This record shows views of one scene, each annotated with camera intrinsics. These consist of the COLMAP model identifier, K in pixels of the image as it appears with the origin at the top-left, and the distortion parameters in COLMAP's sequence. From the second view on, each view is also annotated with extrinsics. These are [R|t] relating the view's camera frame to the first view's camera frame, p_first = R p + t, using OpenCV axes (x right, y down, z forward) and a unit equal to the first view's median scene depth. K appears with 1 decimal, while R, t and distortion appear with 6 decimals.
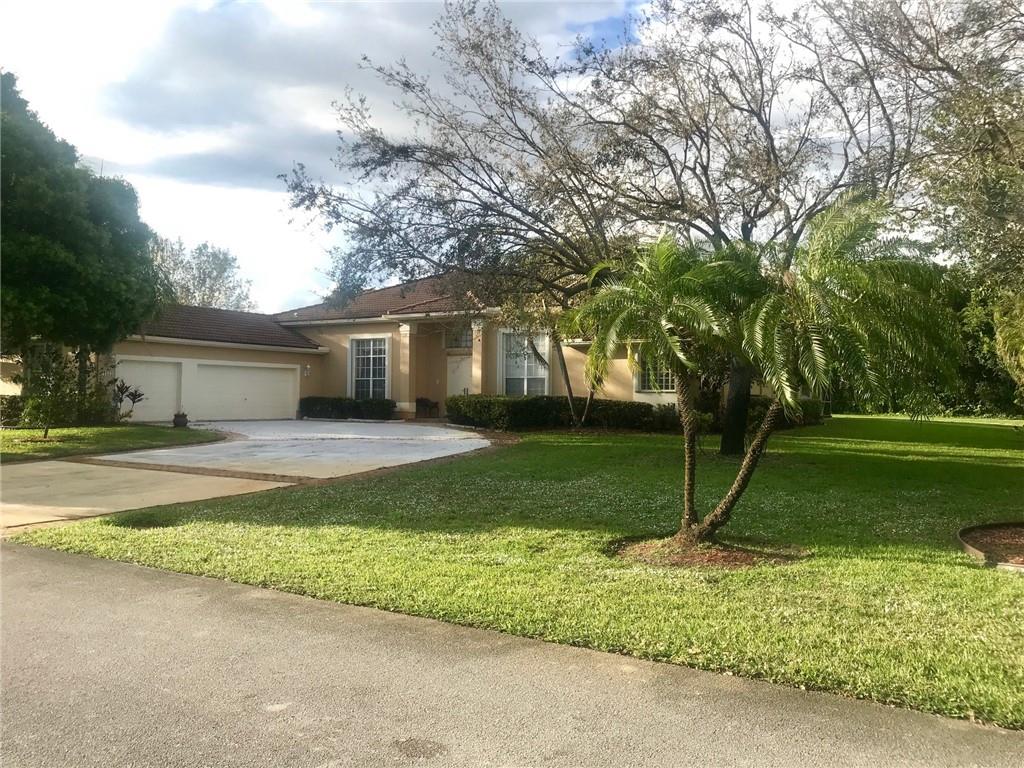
lens RADIAL K [[809.5, 0, 512.0], [0, 809.5, 384.0], [0, 0, 1]] dist [0.008440, -0.032793]
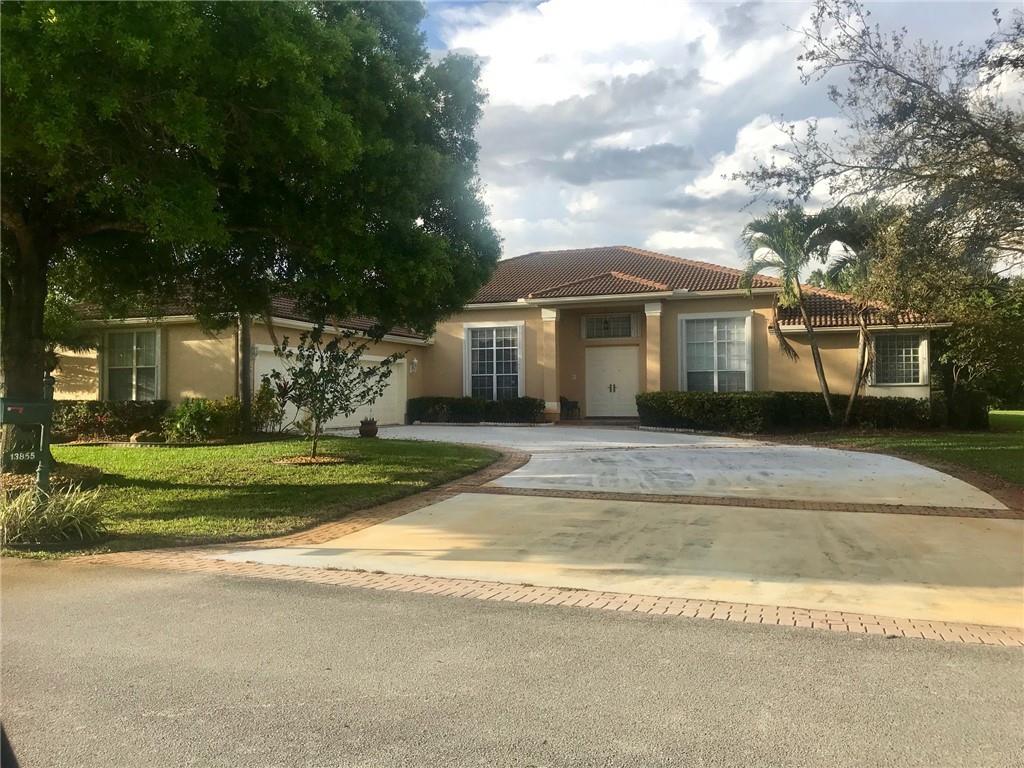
lens RADIAL K [[822.9, 0, 476.2], [0, 822.9, 384.5], [0, 0, 1]] dist [0.001083, -0.002713]
pose [[0.984605, -0.012467, 0.174351, -0.350977], [0.011803, 0.999919, 0.004847, -0.000730], [-0.174397, -0.002714, 0.984672, 0.158037]]
